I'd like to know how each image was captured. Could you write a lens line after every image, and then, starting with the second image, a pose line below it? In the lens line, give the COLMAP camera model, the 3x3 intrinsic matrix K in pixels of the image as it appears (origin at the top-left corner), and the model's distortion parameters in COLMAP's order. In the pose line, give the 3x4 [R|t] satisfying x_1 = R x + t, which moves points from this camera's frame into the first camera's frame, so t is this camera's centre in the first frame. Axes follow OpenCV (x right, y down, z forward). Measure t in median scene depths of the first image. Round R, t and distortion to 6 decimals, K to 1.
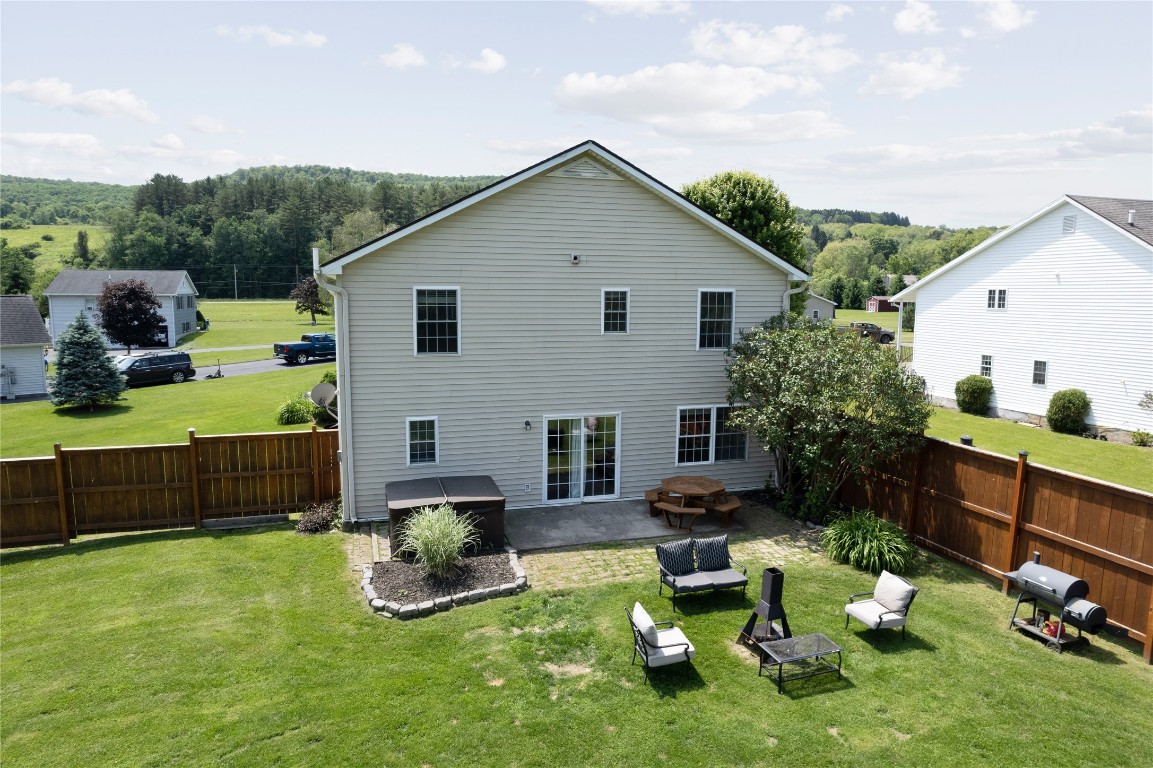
lens RADIAL K [[733.5, 0, 574.8], [0, 733.5, 382.2], [0, 0, 1]] dist [-0.080693, 0.075032]
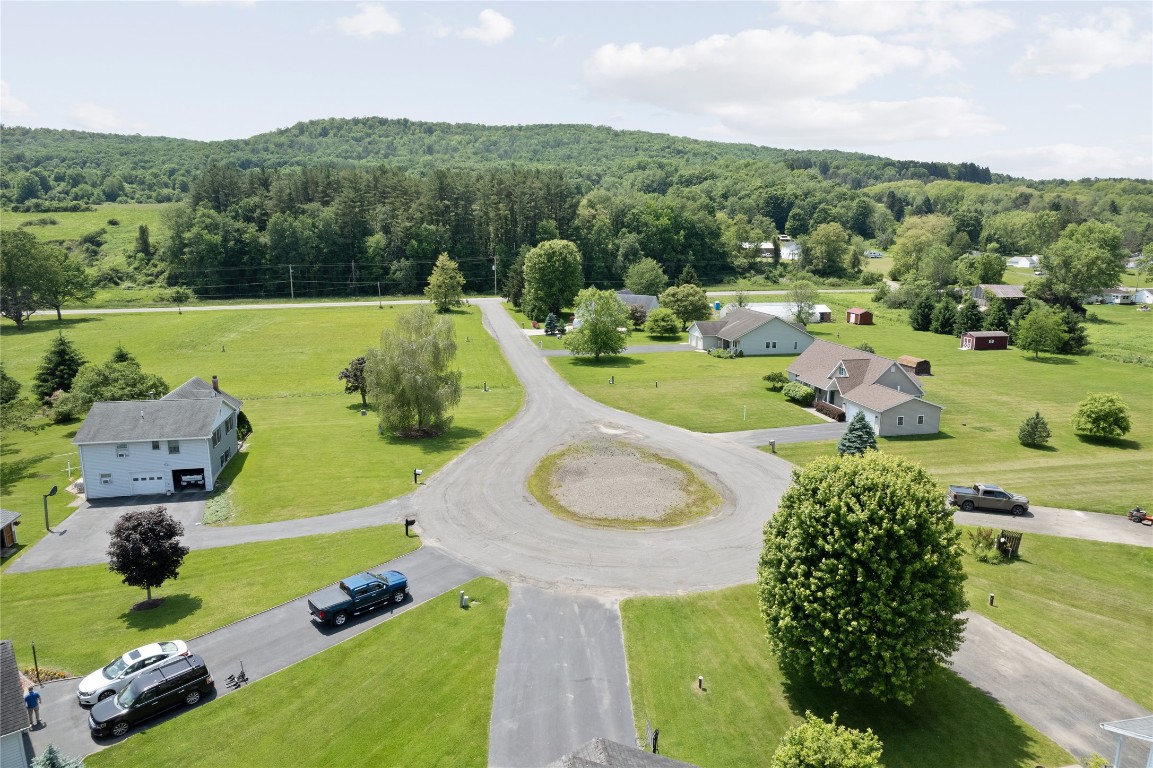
lens RADIAL K [[730.3, 0, 576.5], [0, 730.3, 384.0], [0, 0, 1]] dist [-0.084083, 0.077071]
pose [[0.997128, 0.013710, -0.074486, -0.062660], [-0.007628, 0.996659, 0.081322, -0.645476], [0.075352, -0.080520, 0.993901, 0.333208]]
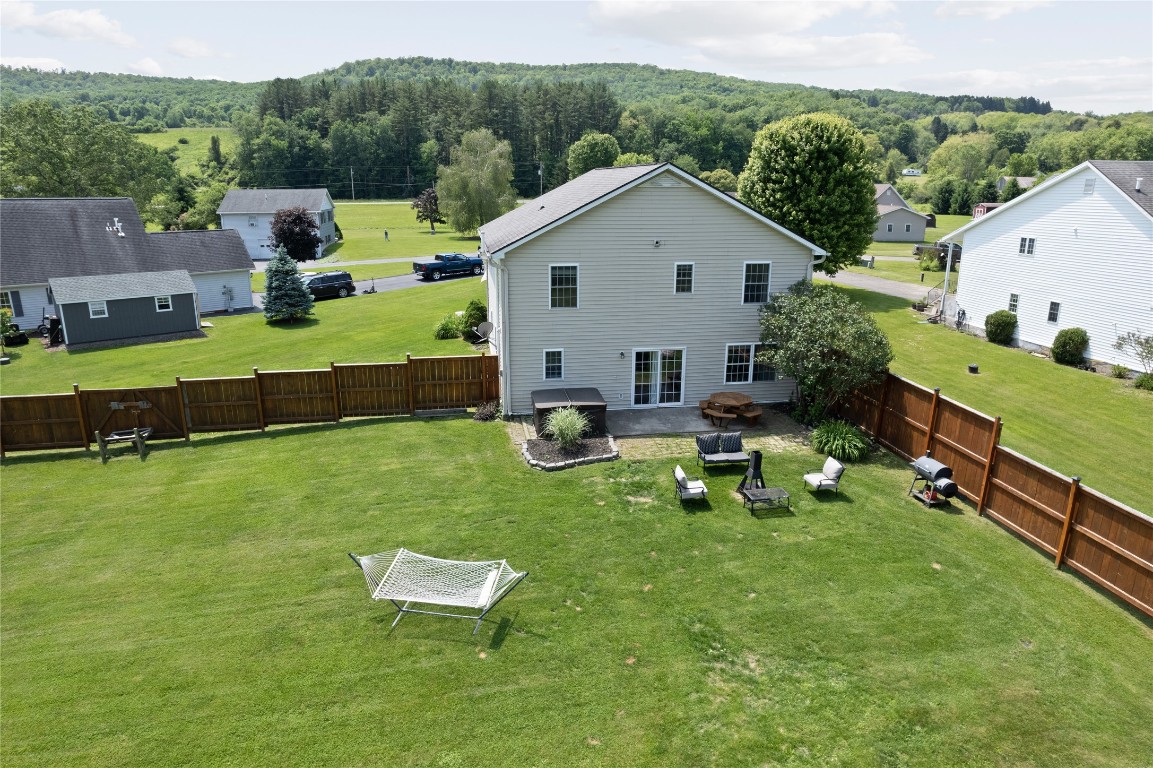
lens RADIAL K [[730.3, 0, 576.5], [0, 730.3, 384.0], [0, 0, 1]] dist [-0.084083, 0.077071]
pose [[0.991005, 0.032924, -0.129709, 0.021743], [-0.013702, 0.989133, 0.146385, -0.056505], [0.133119, -0.143291, 0.980687, -0.275100]]
